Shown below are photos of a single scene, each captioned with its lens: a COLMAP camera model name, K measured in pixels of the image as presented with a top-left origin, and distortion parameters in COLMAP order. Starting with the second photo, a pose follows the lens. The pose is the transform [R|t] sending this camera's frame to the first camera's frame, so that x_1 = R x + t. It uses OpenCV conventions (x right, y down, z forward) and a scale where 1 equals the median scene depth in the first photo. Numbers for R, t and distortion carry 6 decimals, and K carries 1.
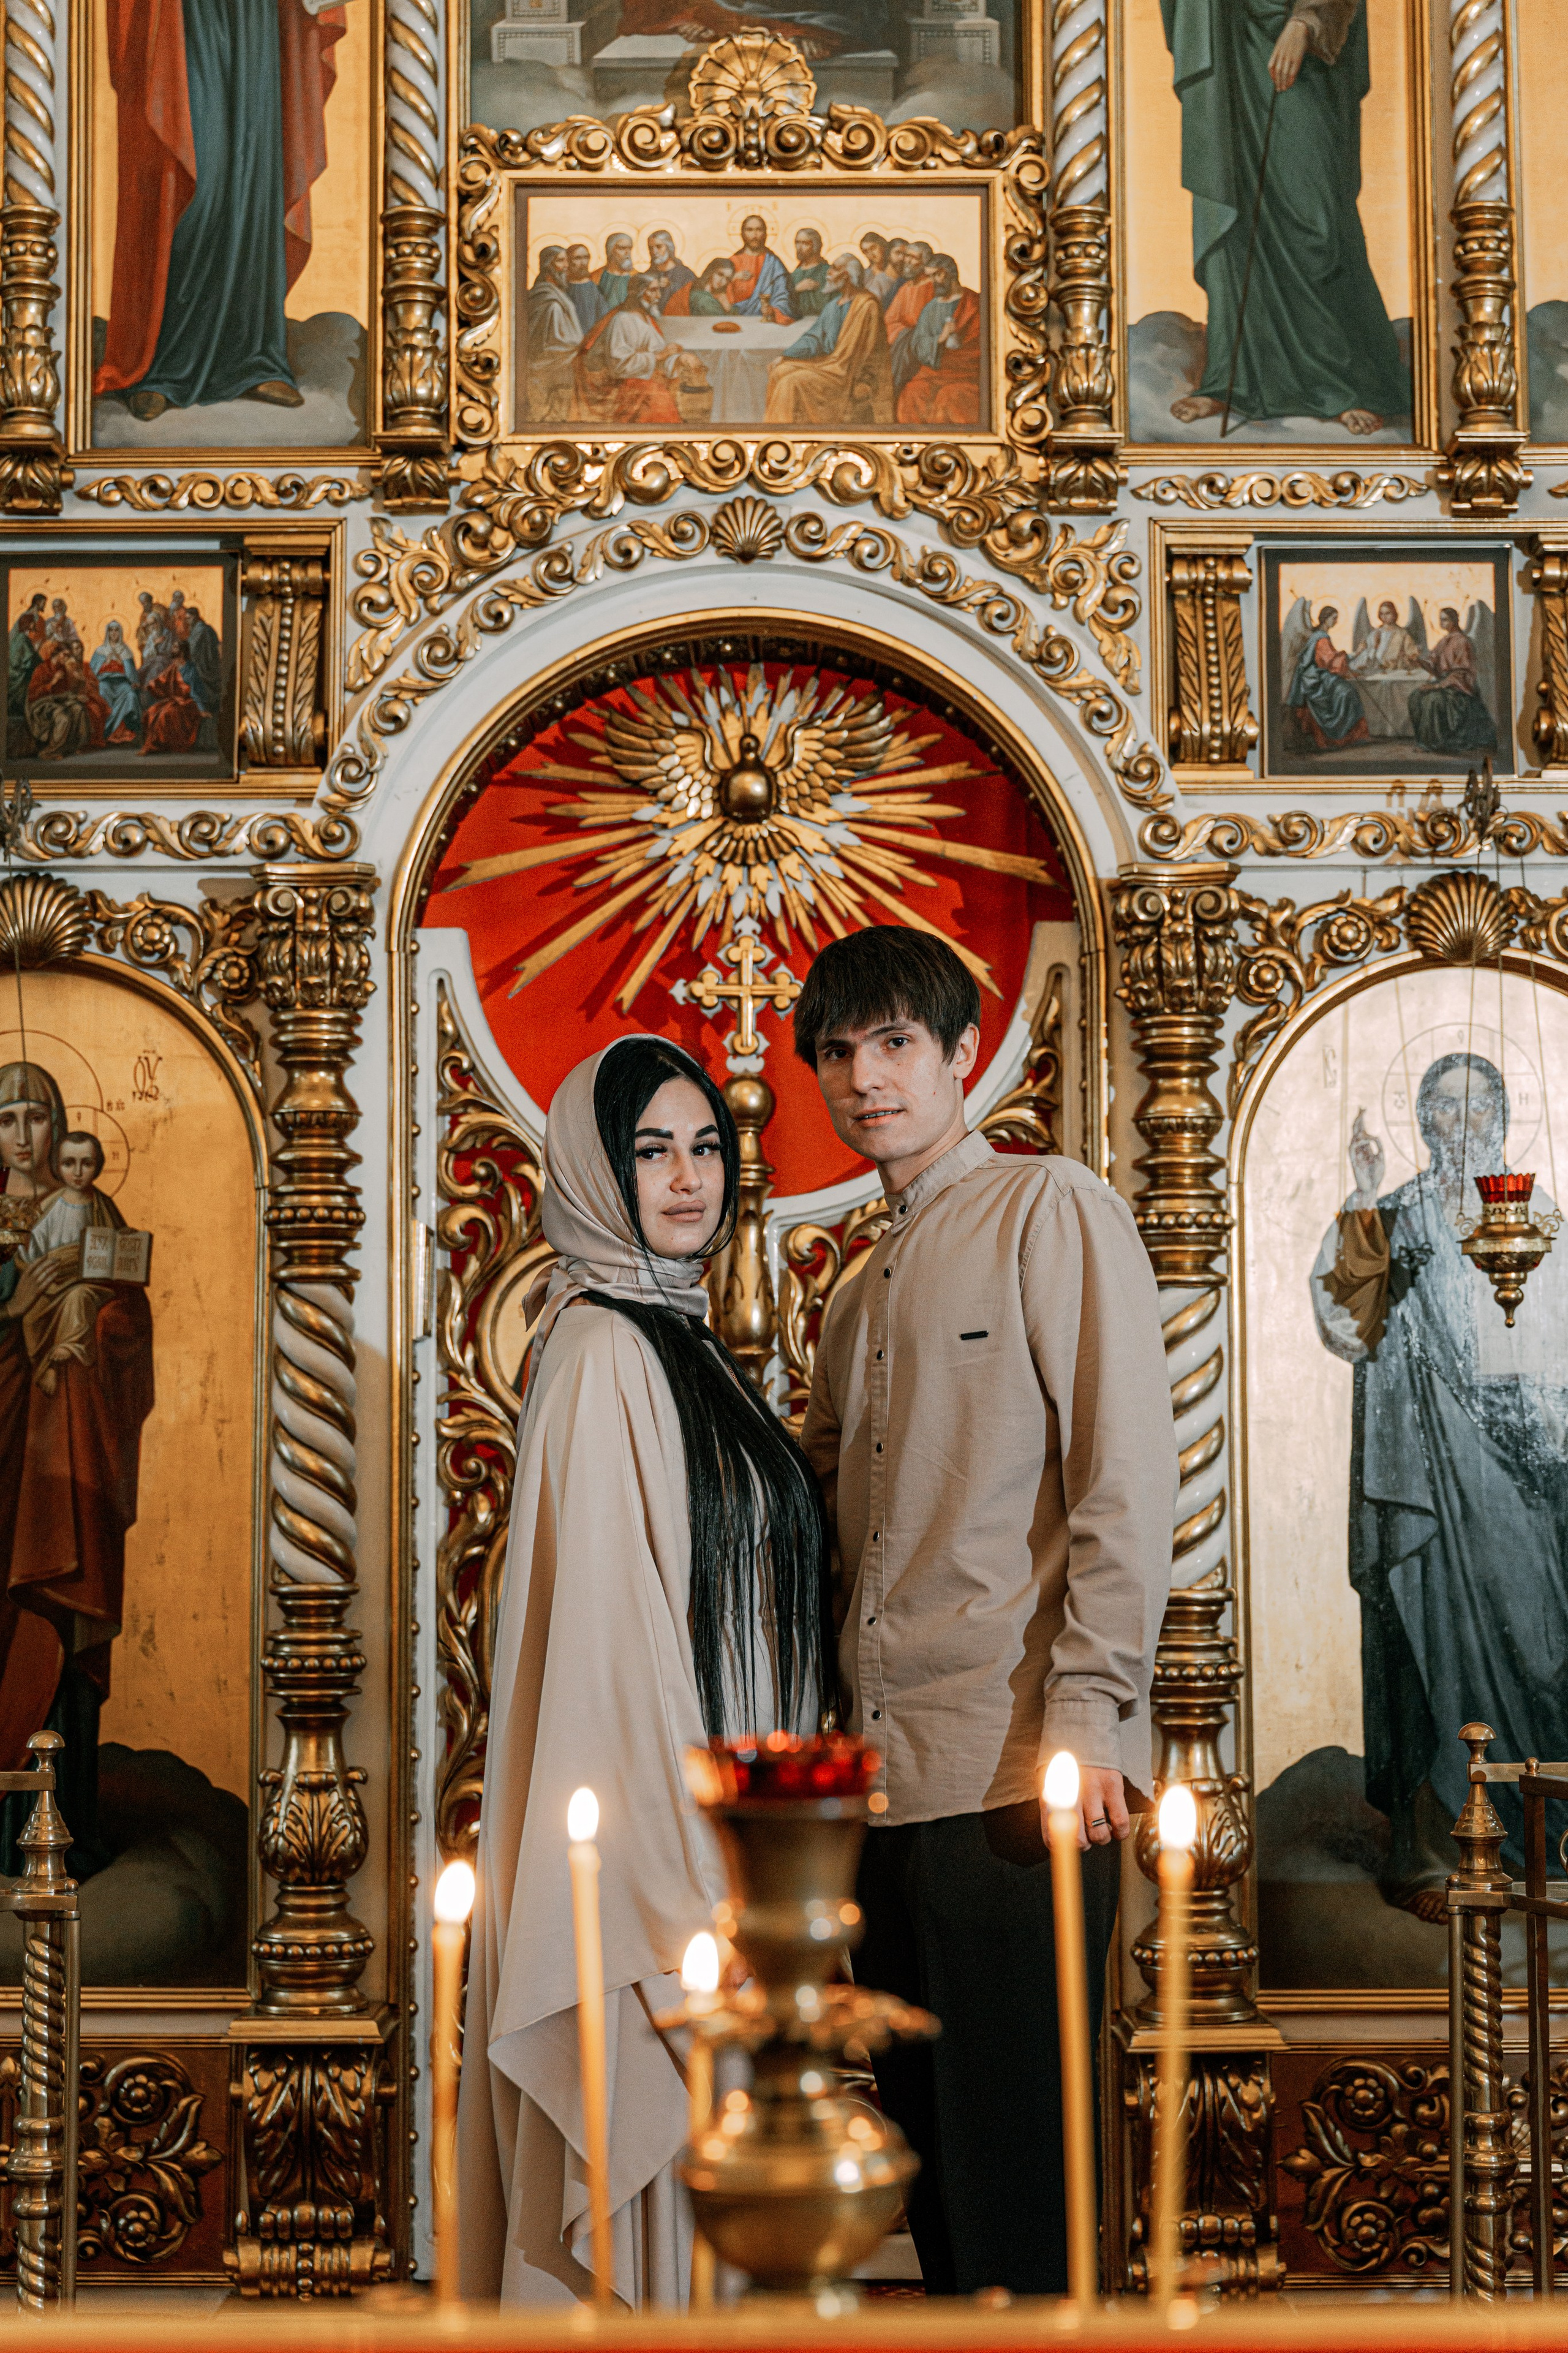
lens RADIAL K [[3592.2, 0, 790.0], [0, 3592.2, 1173.6], [0, 0, 1]] dist [0.015697, 0.000000]
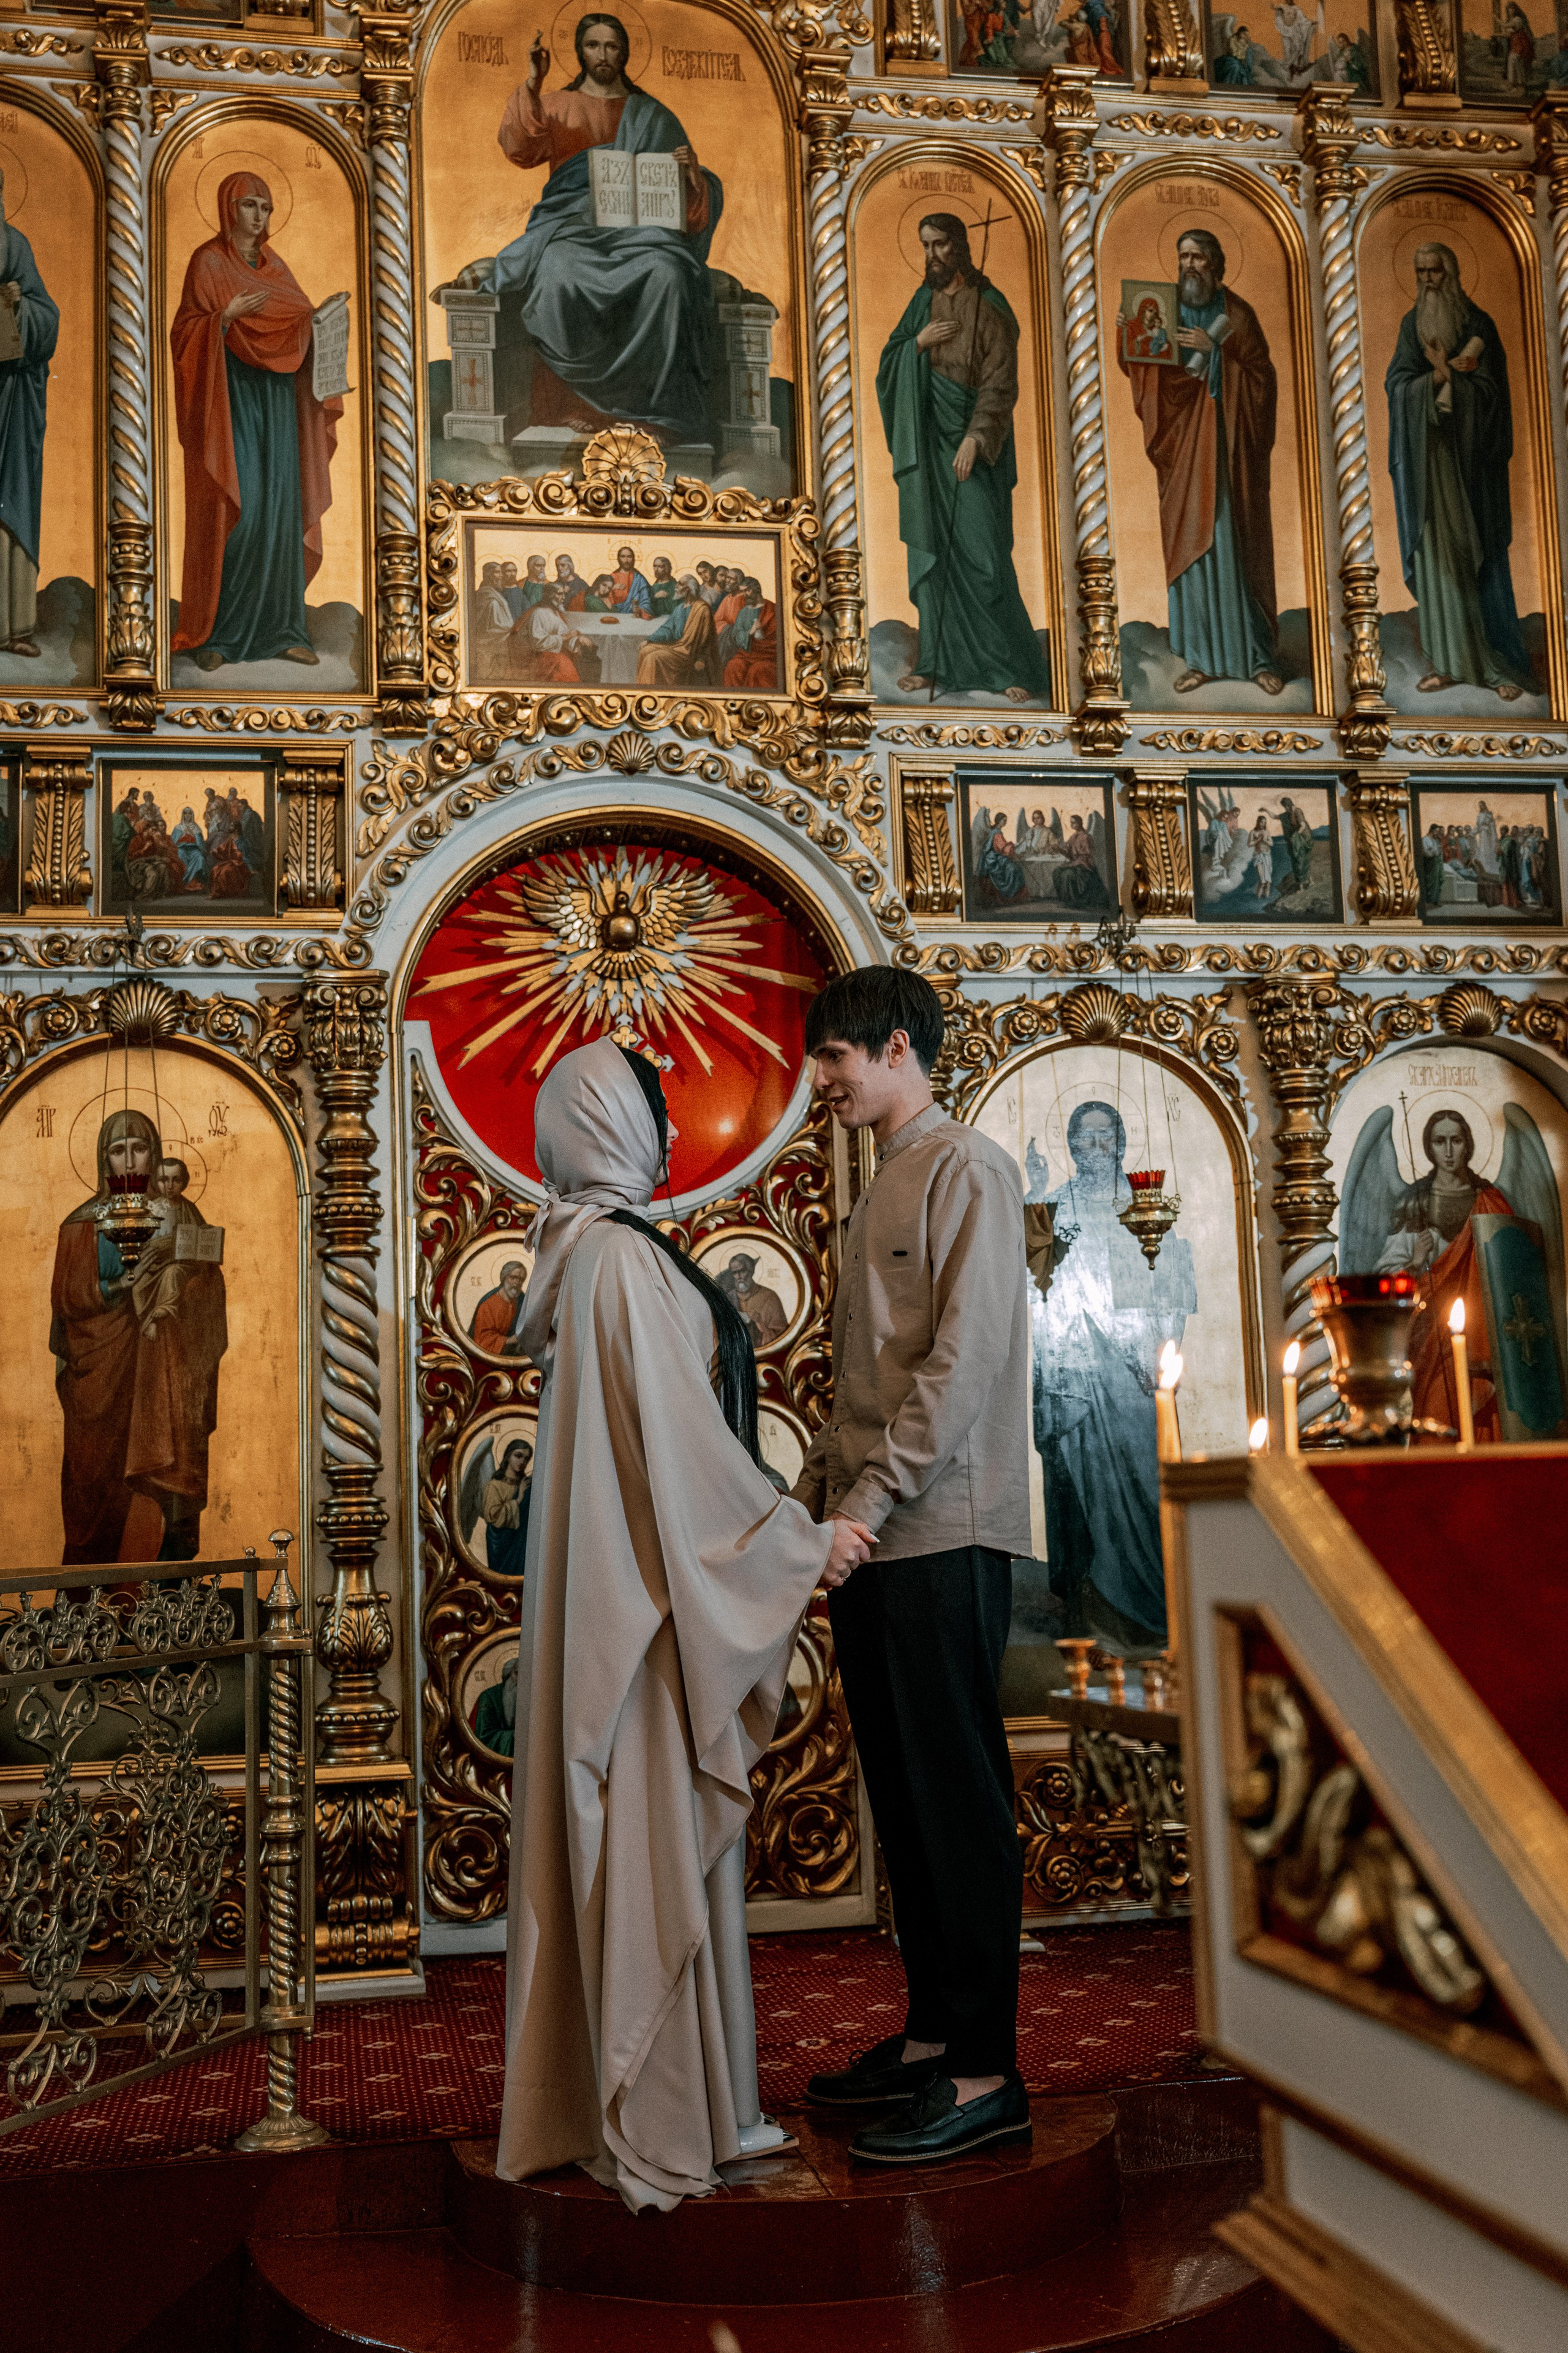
lens RADIAL K [[2524.7, 0, 844.6], [0, 2524.7, 1140.4], [0, 0, 1]] dist [0.039313, 0.000000]
pose [[0.983150, -0.006176, 0.182698, -0.117607], [0.015755, 0.998573, -0.051025, 0.037108], [-0.182122, 0.053044, 0.981844, -0.042050]]
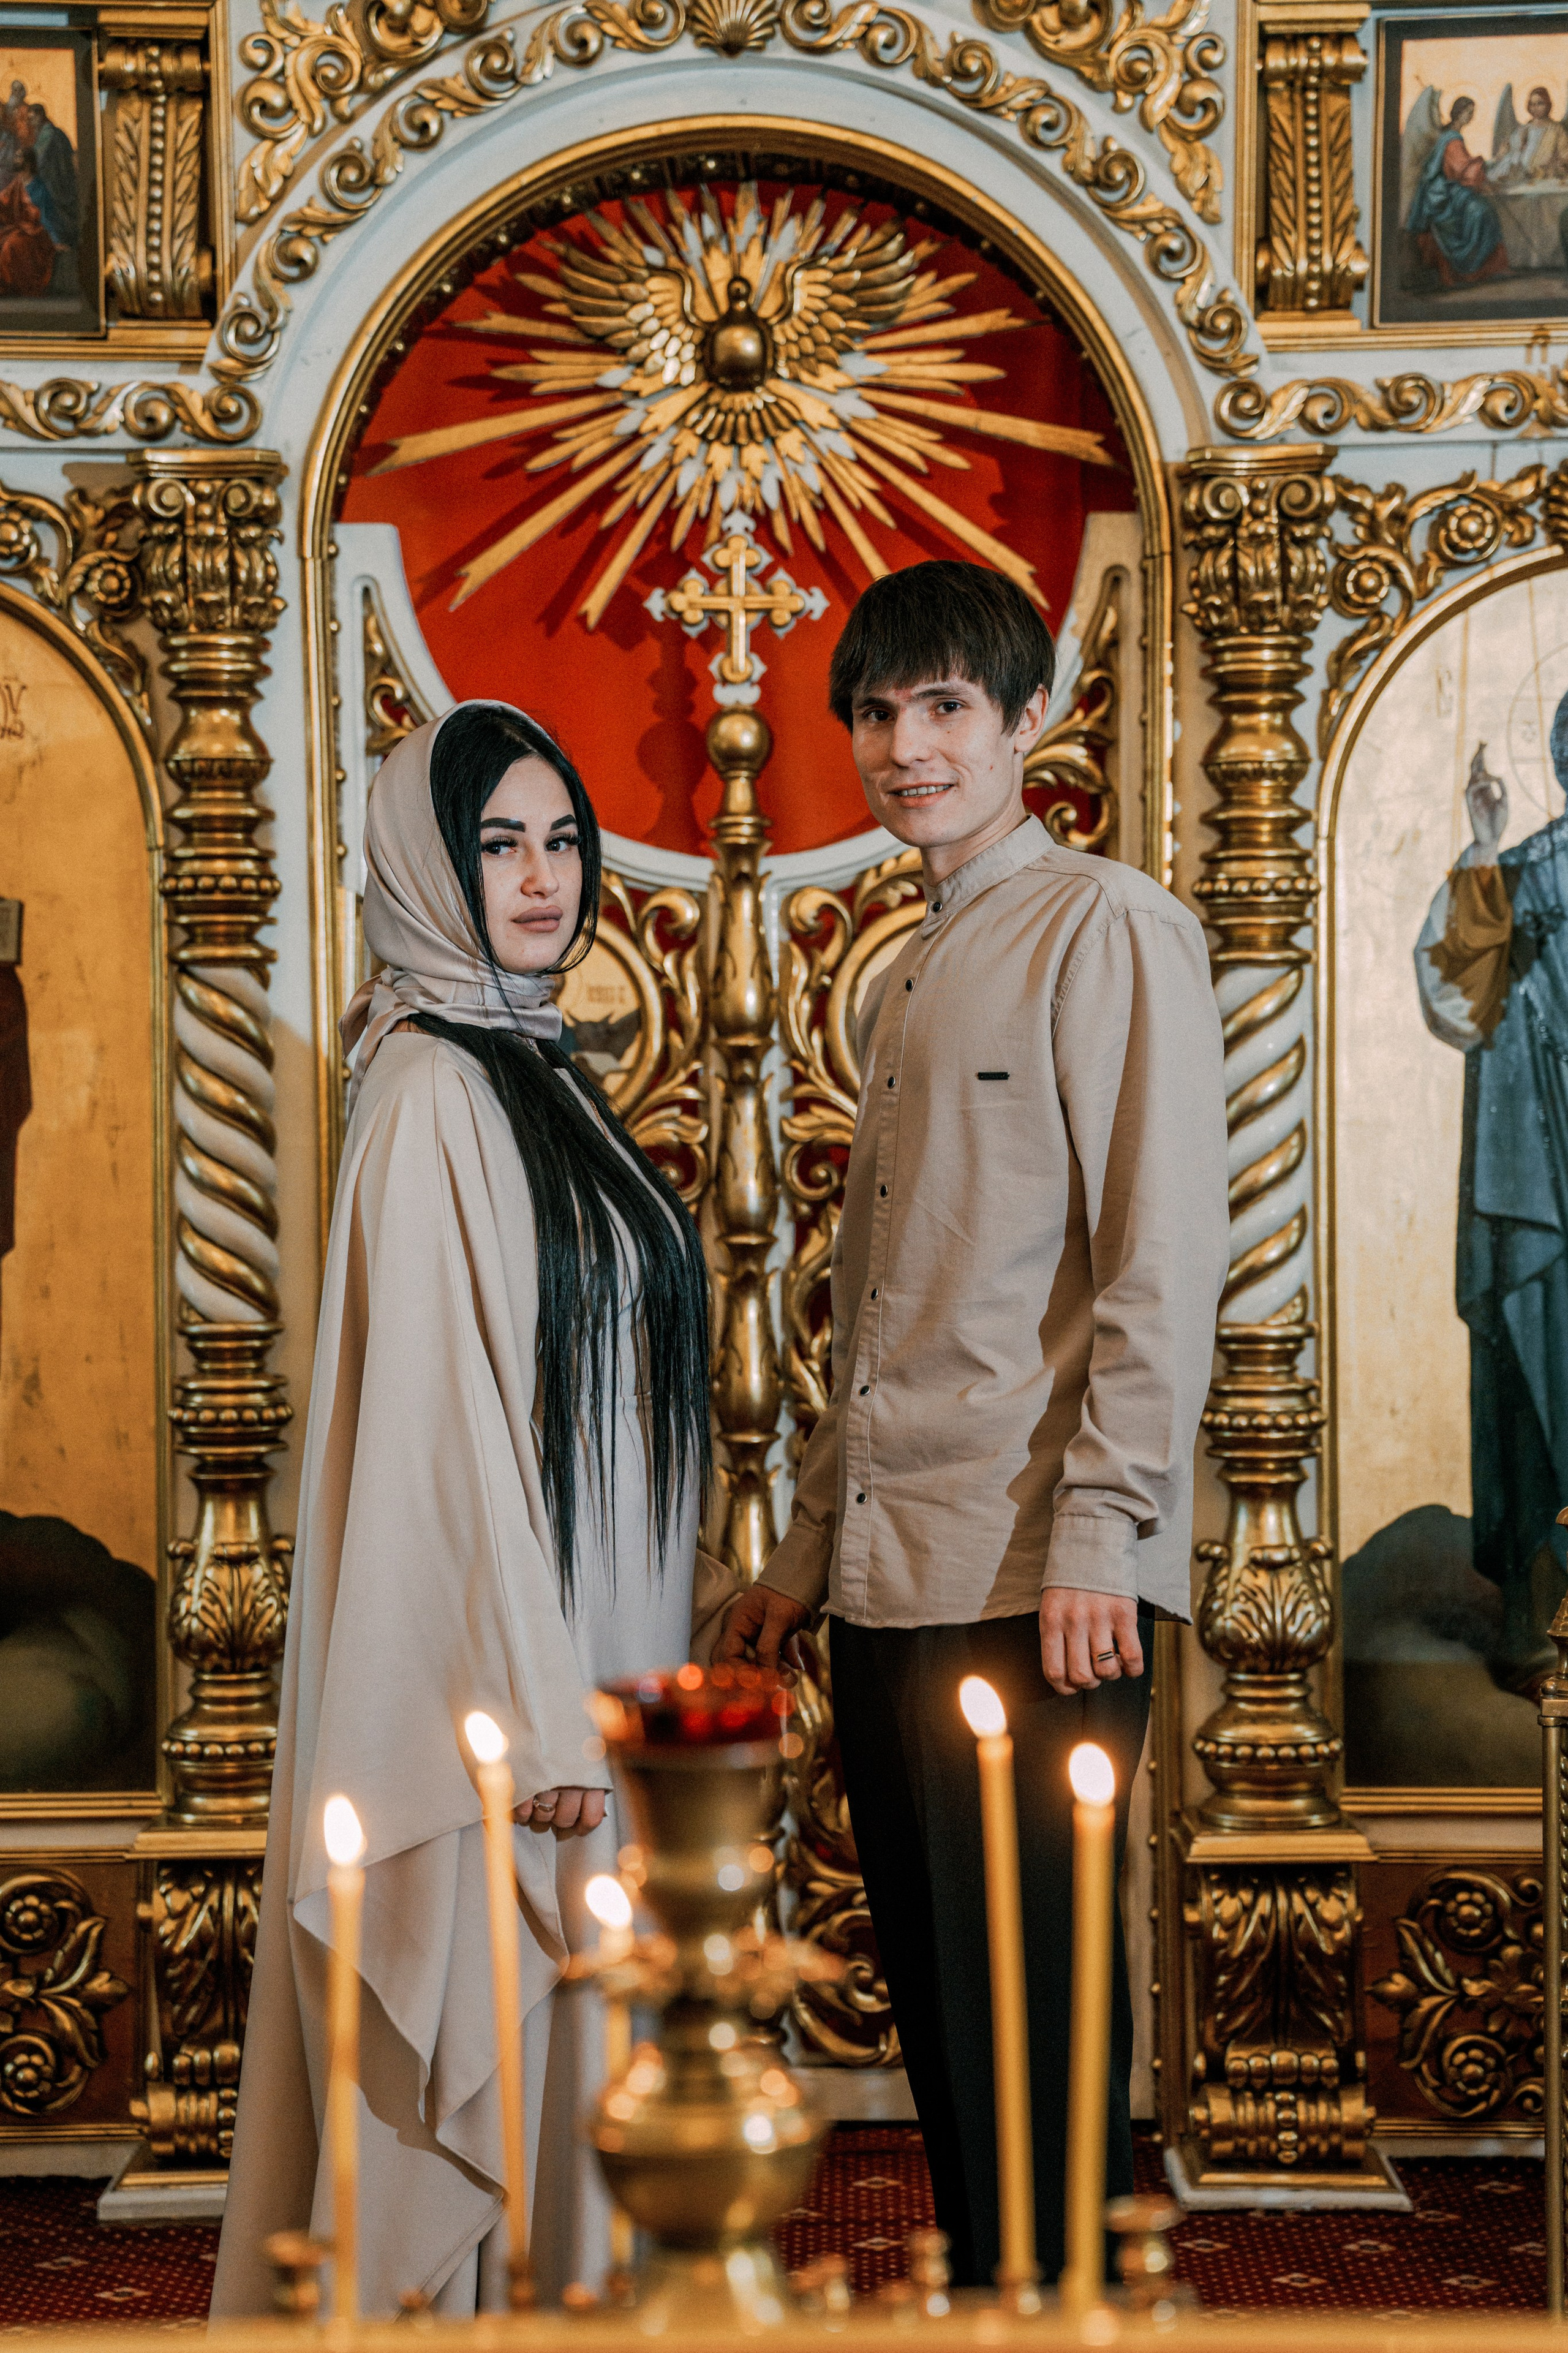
lens RADIAL K [[4443.0, 0, 803.2], [0, 4443.0, 1253.1], [0, 0, 1]] dist [0.404593, 0.000000]
pose [[0.999977, -0.004046, -0.005424, 0.008232], [0.004651, 0.993154, 0.116722, -0.023522], [0.004915, -0.116744, 0.993150, -0.043439]]
